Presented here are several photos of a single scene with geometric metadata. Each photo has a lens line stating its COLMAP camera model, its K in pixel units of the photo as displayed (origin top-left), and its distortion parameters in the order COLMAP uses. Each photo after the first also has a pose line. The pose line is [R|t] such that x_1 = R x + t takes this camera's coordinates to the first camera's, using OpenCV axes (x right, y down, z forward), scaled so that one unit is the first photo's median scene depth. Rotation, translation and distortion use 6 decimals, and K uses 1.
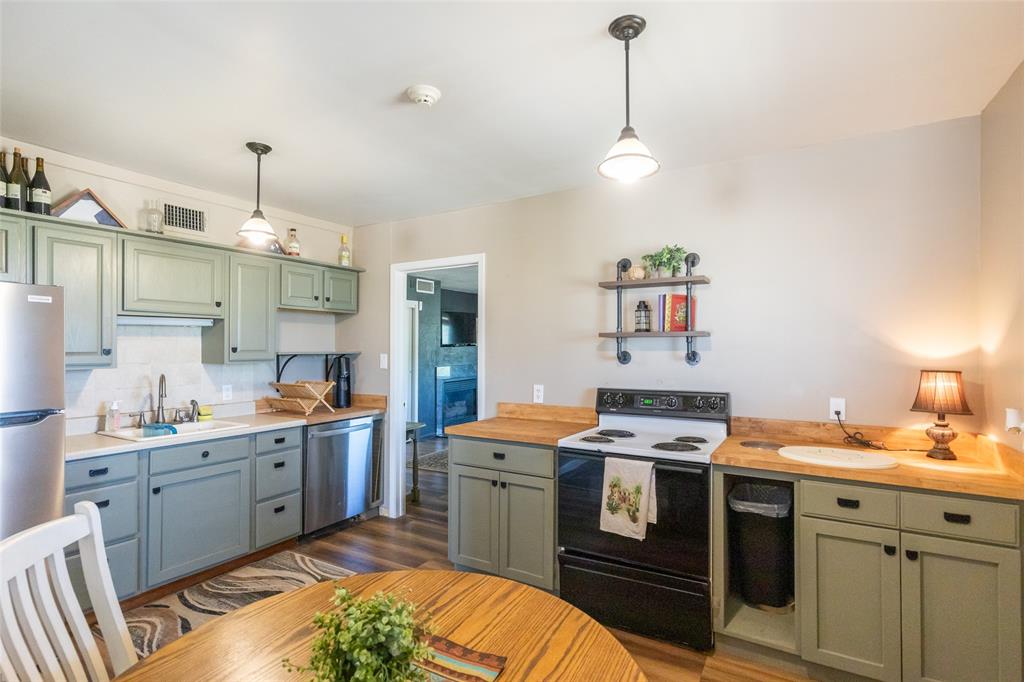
lens RADIAL K [[494.1, 0, 511.4], [0, 494.1, 344.3], [0, 0, 1]] dist [0.003398, -0.000057]
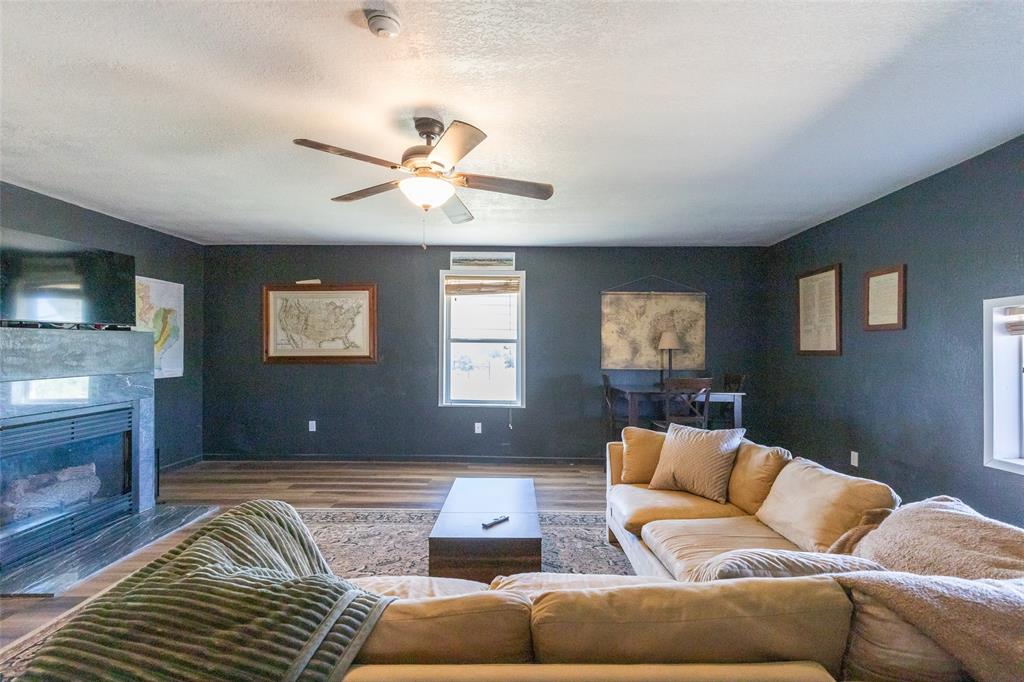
lens RADIAL K [[475.2, 0, 512.4], [0, 475.2, 349.1], [0, 0, 1]] dist [0.006049, -0.000206]
pose [[0.880833, -0.003101, 0.473418, 0.052410], [0.006379, 0.999966, -0.005319, 0.056899], [-0.473385, 0.007705, 0.880822, 1.130075]]
